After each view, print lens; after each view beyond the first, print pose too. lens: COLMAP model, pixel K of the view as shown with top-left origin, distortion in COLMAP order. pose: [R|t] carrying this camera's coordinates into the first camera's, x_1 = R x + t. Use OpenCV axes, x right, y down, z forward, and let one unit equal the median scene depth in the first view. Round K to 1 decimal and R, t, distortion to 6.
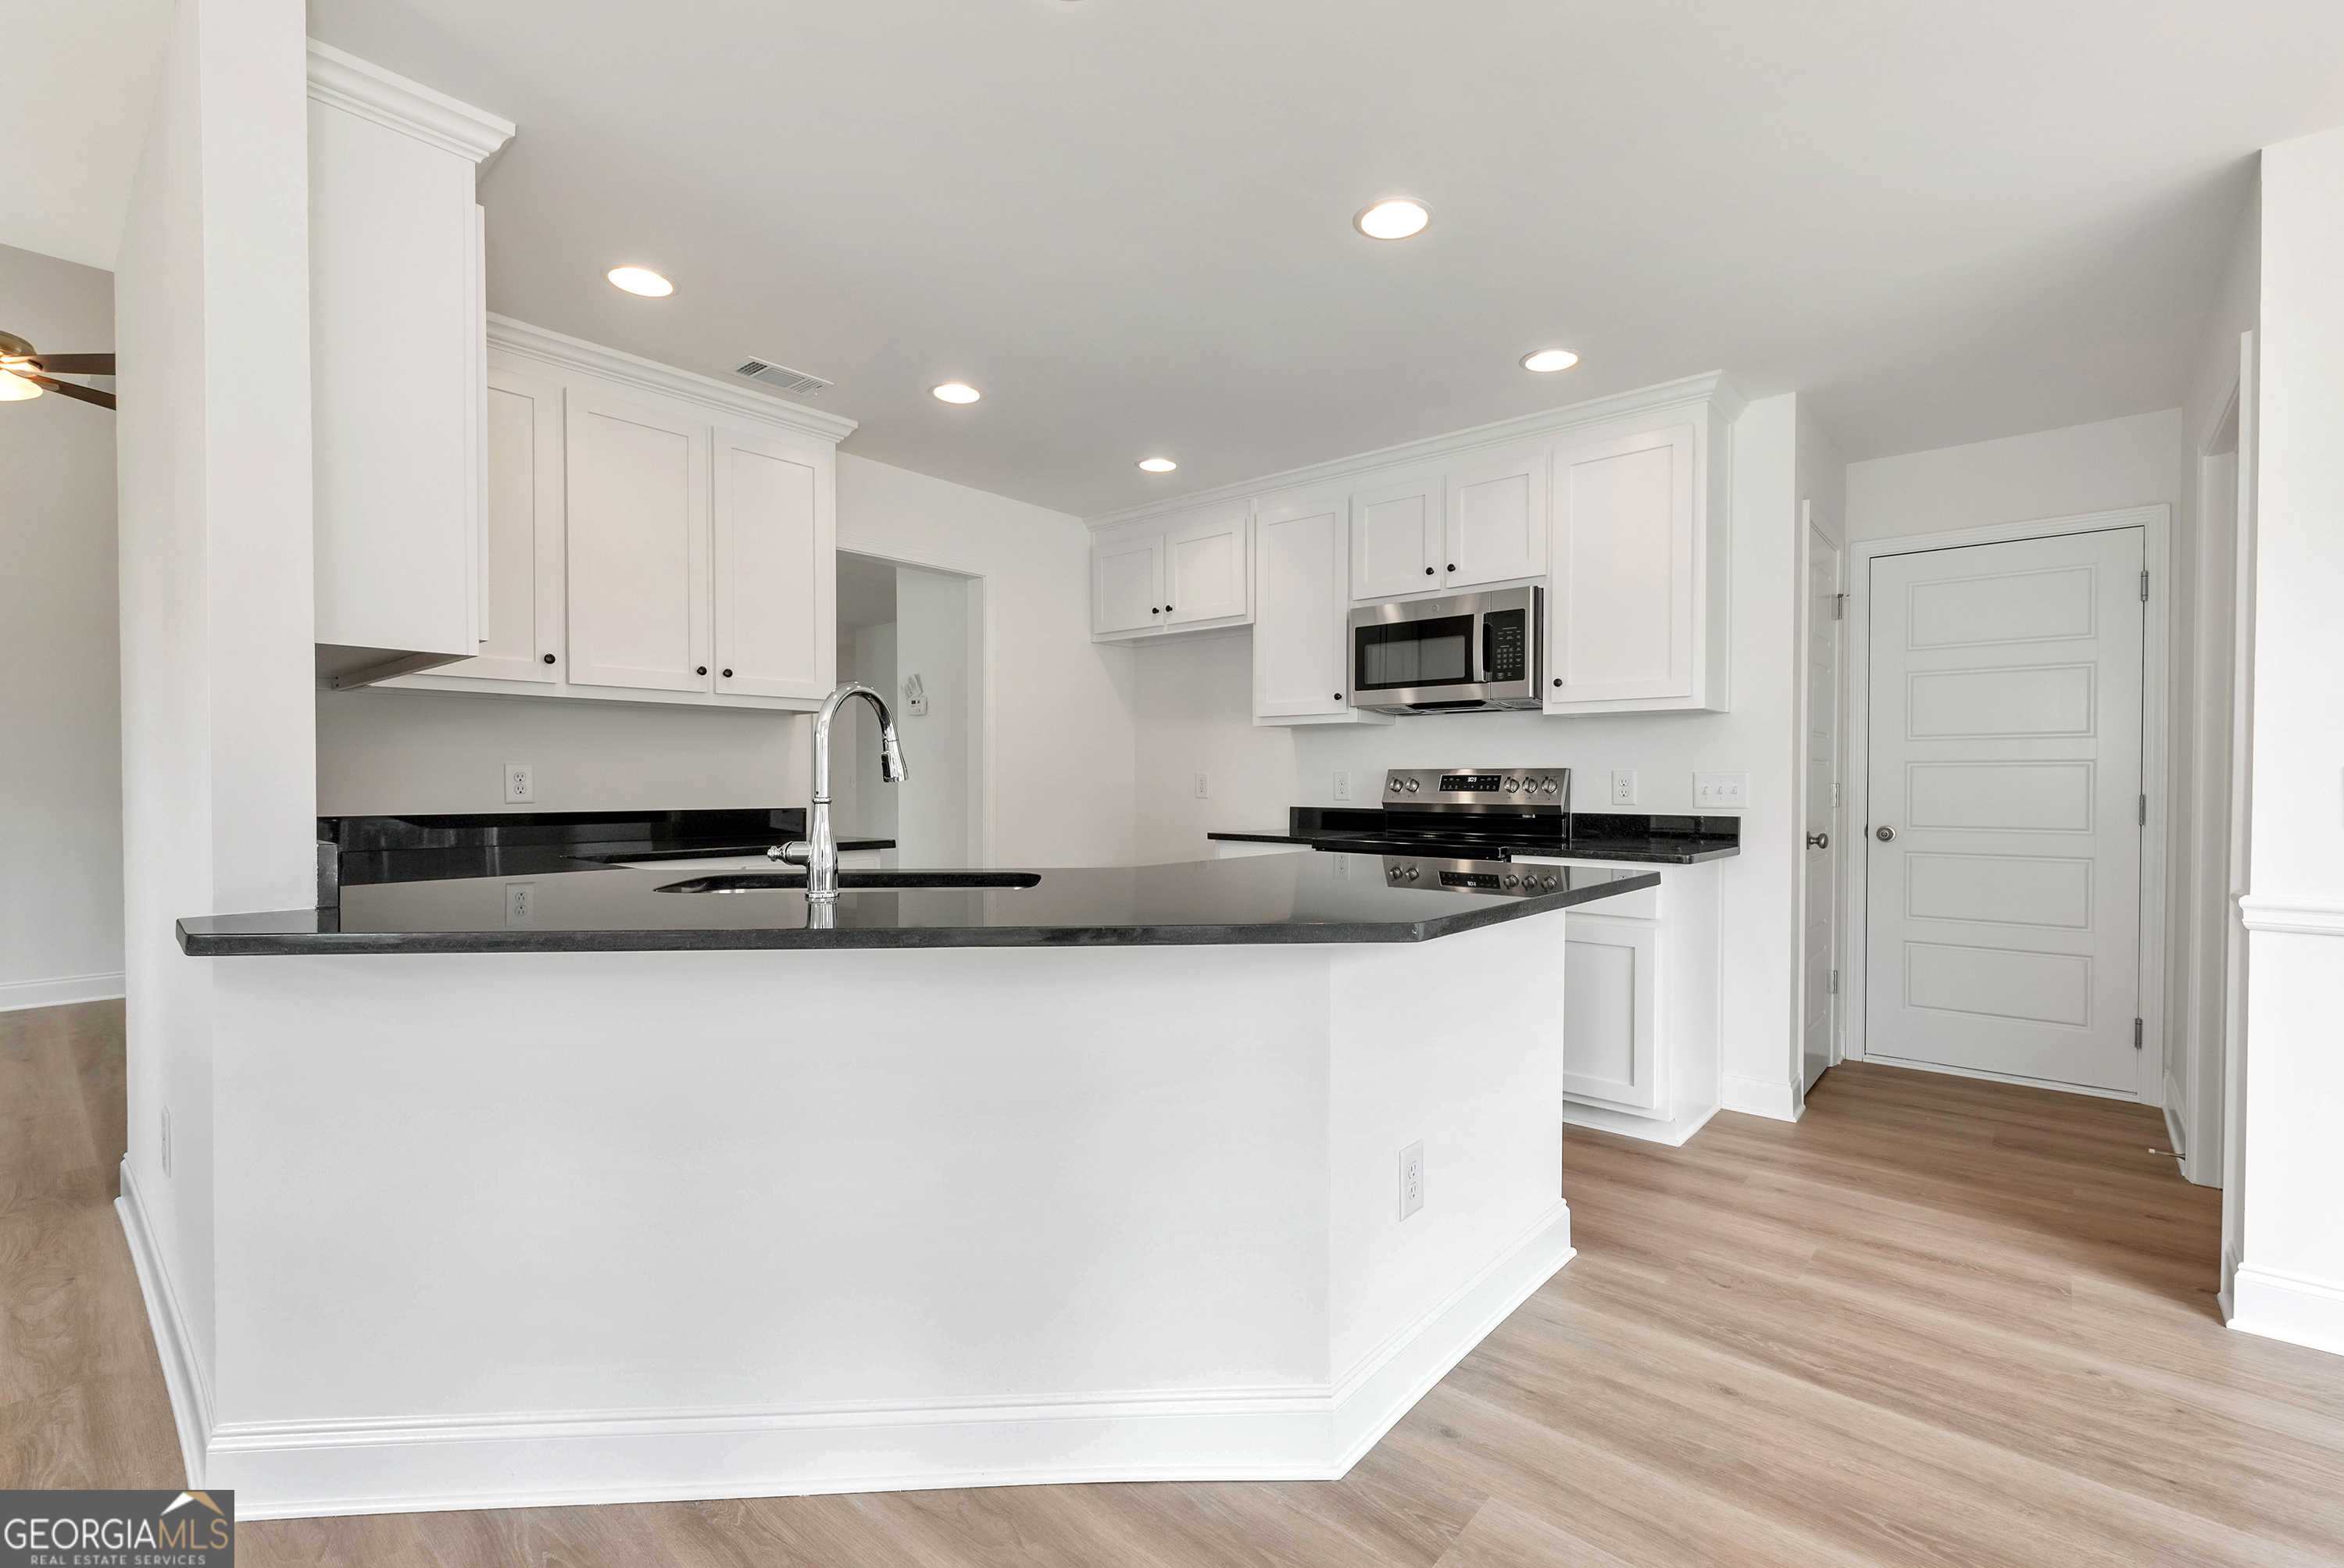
lens RADIAL K [[1025.5, 0, 1172.0], [0, 1025.5, 784.0], [0, 0, 1]] dist [0.001148, -0.000194]
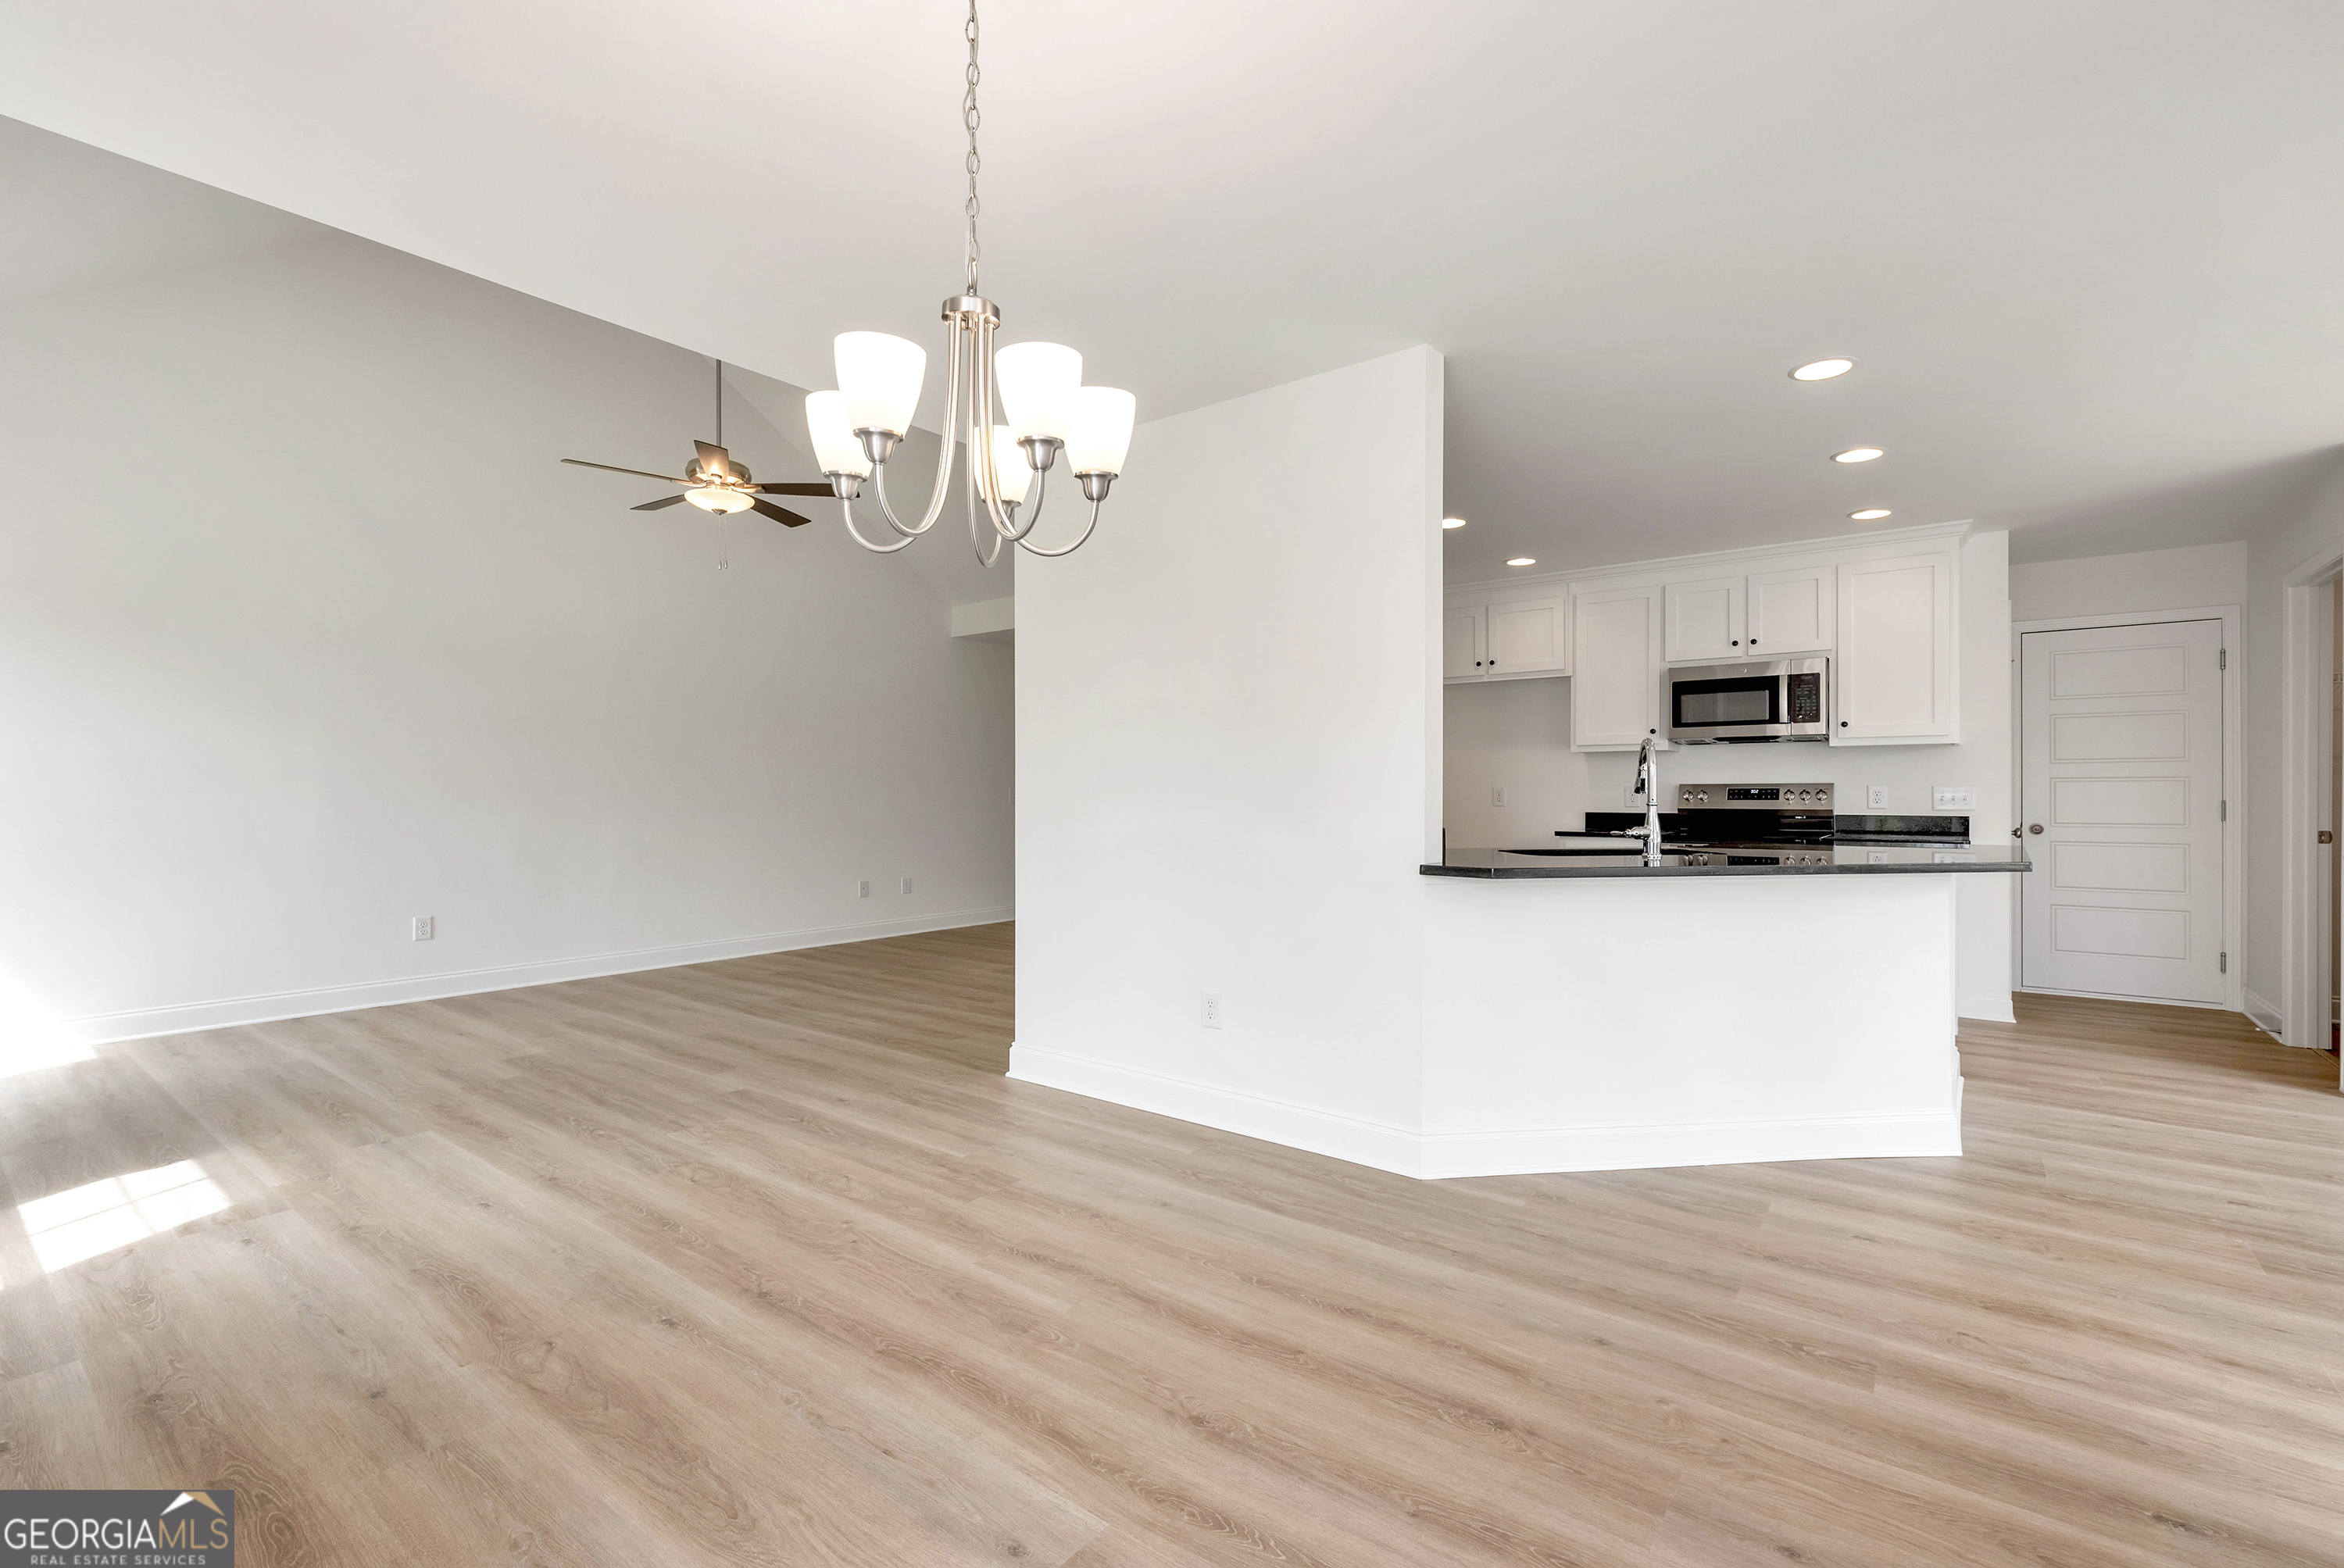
lens RADIAL K [[1025.5, 0, 1172.0], [0, 1025.5, 784.0], [0, 0, 1]] dist [0.001148, -0.000194]
pose [[0.998259, -0.002328, 0.058941, -0.636436], [0.002992, 0.999933, -0.011174, -0.001350], [-0.058911, 0.011331, 0.998199, -0.376514]]
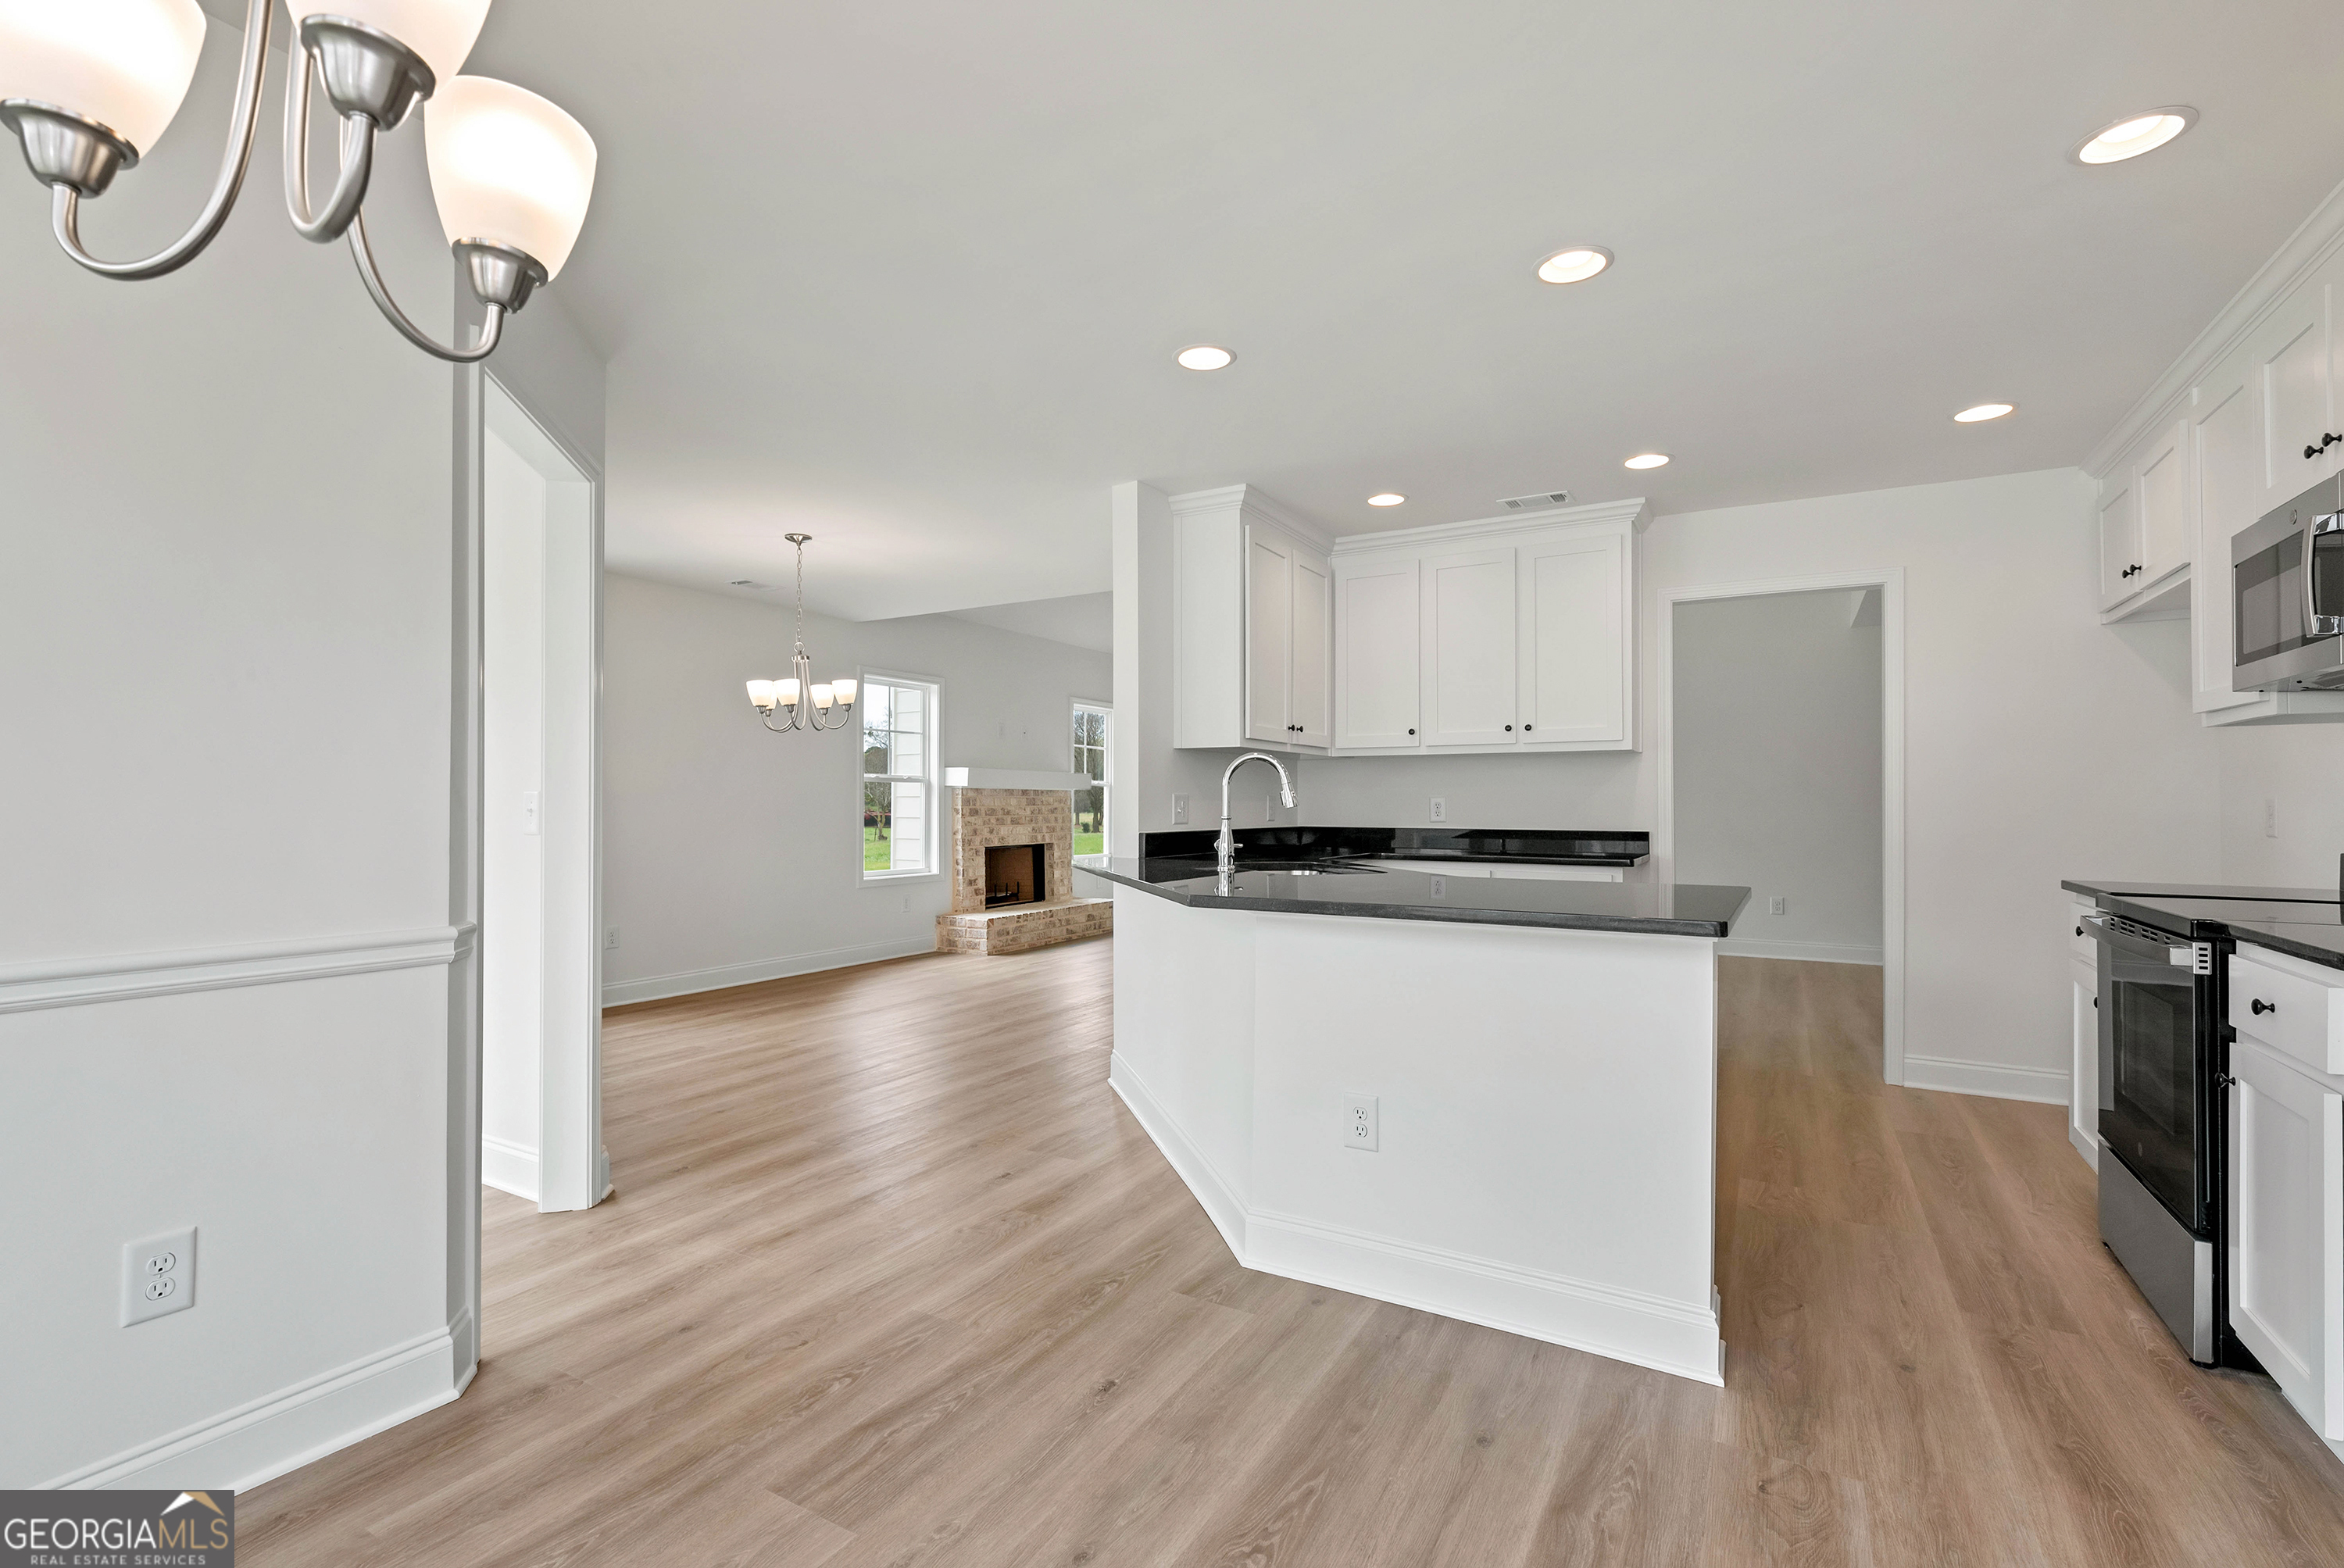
lens RADIAL K [[1039.8, 0, 1172.0], [0, 1039.8, 784.0], [0, 0, 1]] dist [-0.000636, -0.000114]
pose [[0.188714, -0.022092, -0.981784, 0.746335], [-0.006009, 0.999702, -0.023650, 0.000249], [0.982014, 0.010363, 0.188525, 0.267835]]
